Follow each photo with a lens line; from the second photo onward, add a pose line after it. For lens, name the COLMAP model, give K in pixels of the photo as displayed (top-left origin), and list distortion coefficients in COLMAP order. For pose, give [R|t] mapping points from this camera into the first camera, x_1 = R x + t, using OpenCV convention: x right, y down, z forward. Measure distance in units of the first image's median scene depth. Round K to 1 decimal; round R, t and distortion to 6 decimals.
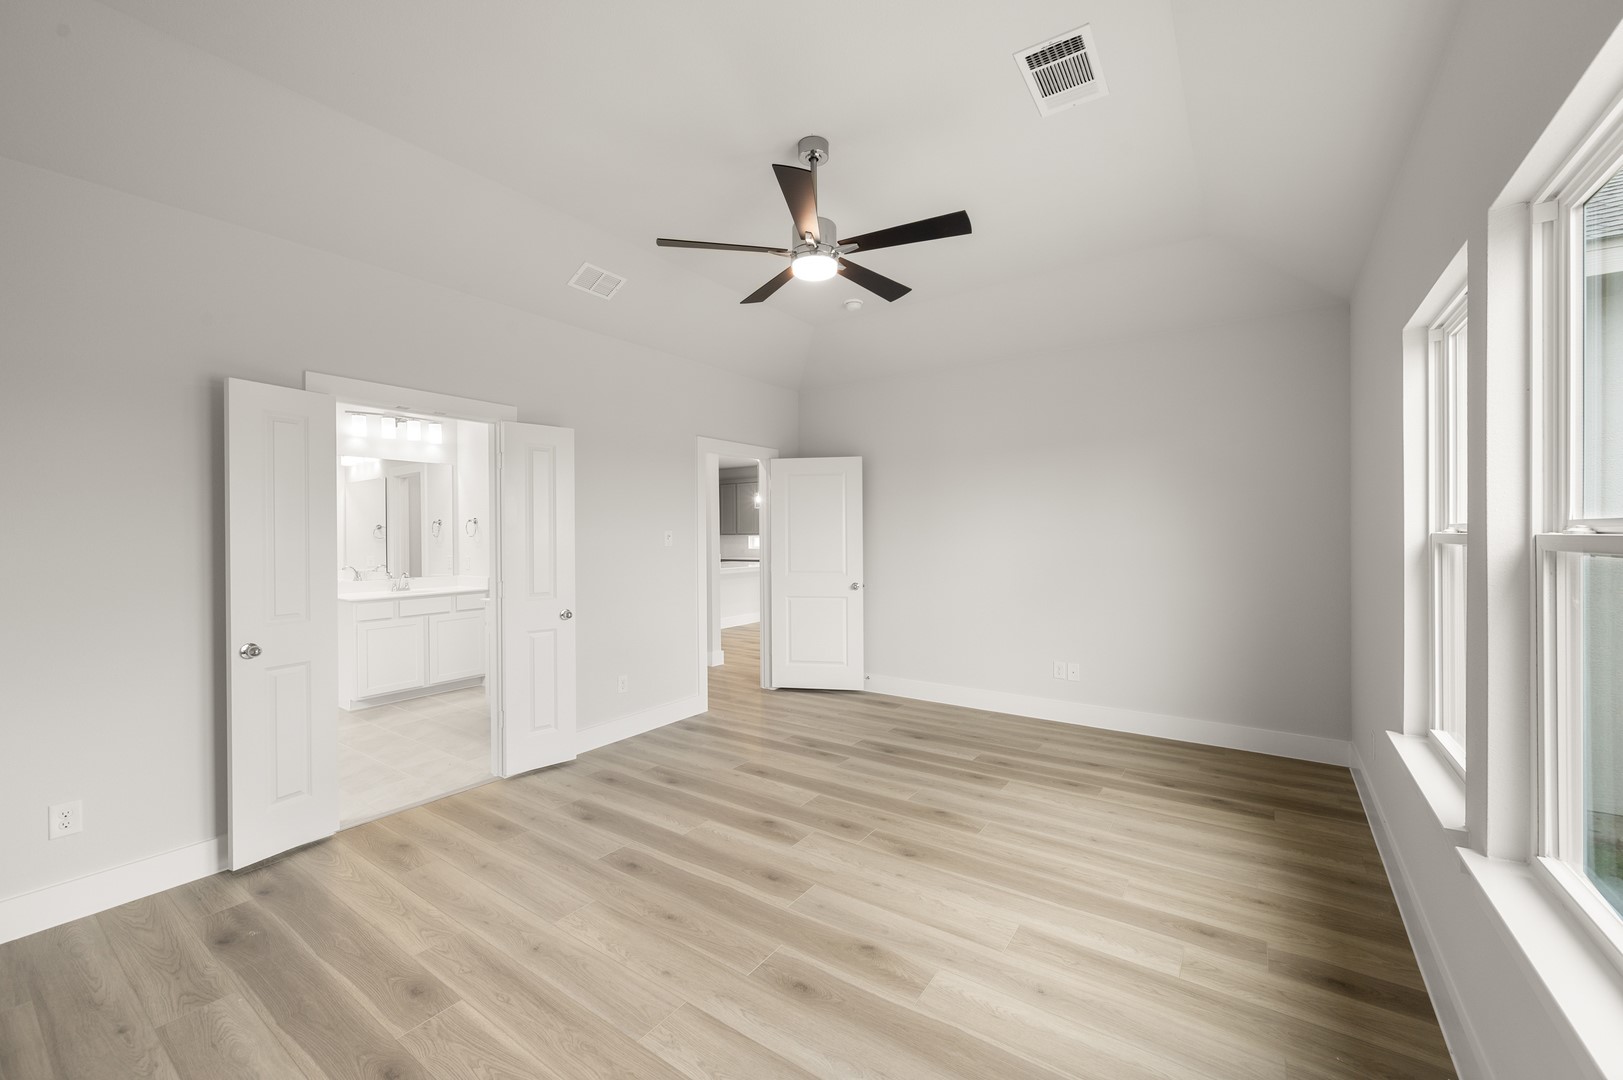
lens RADIAL K [[638.6, 0, 812.2], [0, 638.6, 537.0], [0, 0, 1]] dist [-0.000727, 0.000003]
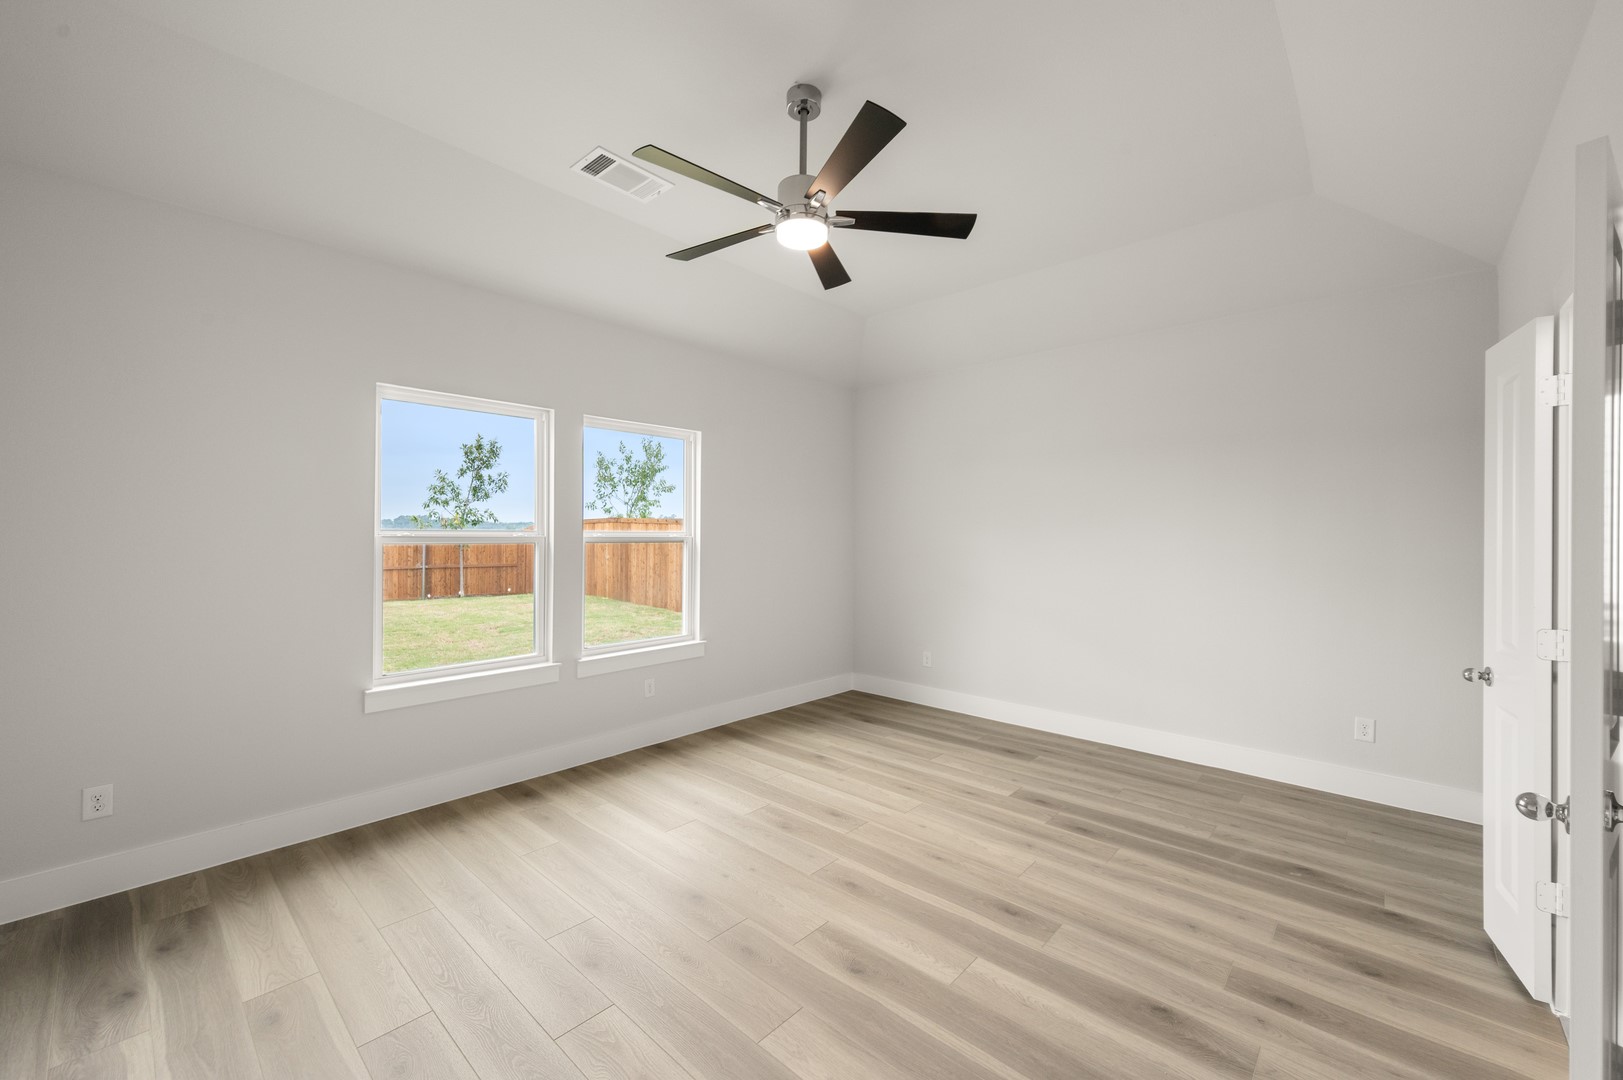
lens RADIAL K [[638.6, 0, 812.2], [0, 638.6, 537.0], [0, 0, 1]] dist [-0.000727, 0.000003]
pose [[-0.991656, 0.003663, 0.128860, -0.125108], [0.004184, 0.999984, 0.003774, -0.005247], [-0.128844, 0.004282, -0.991656, 1.900248]]
